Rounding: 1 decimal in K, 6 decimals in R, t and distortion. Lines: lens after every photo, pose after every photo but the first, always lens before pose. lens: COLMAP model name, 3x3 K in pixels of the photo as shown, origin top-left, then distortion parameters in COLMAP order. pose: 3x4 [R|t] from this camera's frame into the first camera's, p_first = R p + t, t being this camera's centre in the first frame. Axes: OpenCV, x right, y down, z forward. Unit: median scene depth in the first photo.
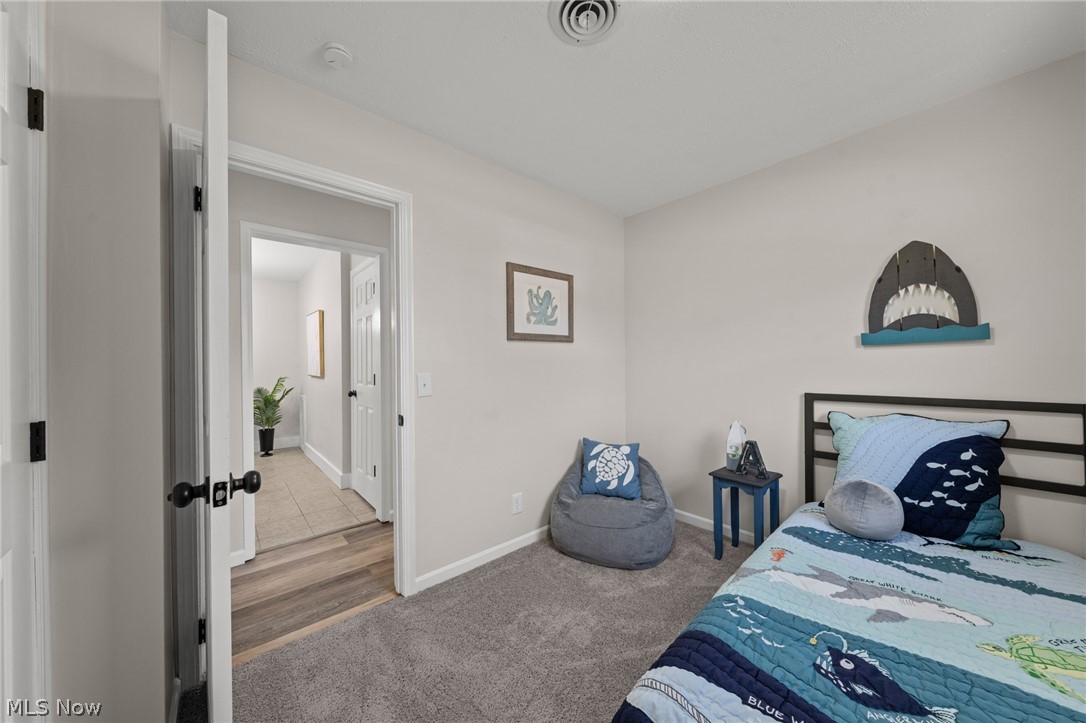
lens RADIAL K [[374.9, 0, 543.0], [0, 374.9, 361.5], [0, 0, 1]] dist [0.000270, 0.000063]
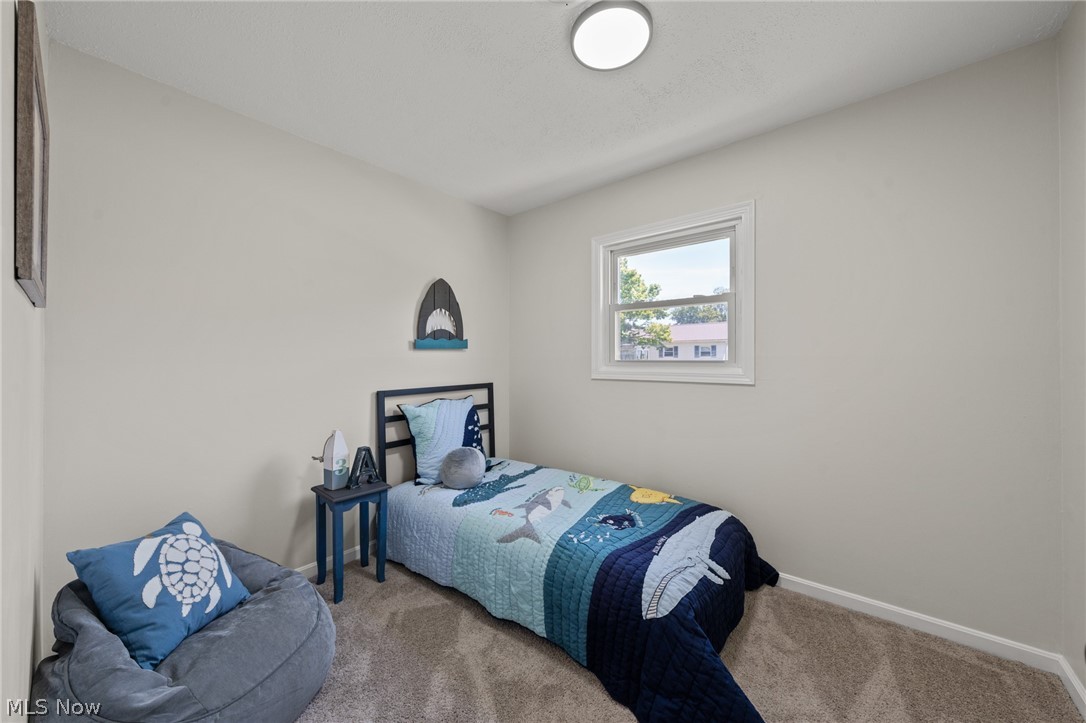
lens RADIAL K [[394.8, 0, 542.8], [0, 394.8, 355.4], [0, 0, 1]] dist [0.002656, 0.000303]
pose [[-0.147763, 0.012661, 0.988942, -0.578950], [-0.000727, 0.999916, -0.012910, -0.004555], [-0.989022, -0.002627, -0.147742, 0.840764]]
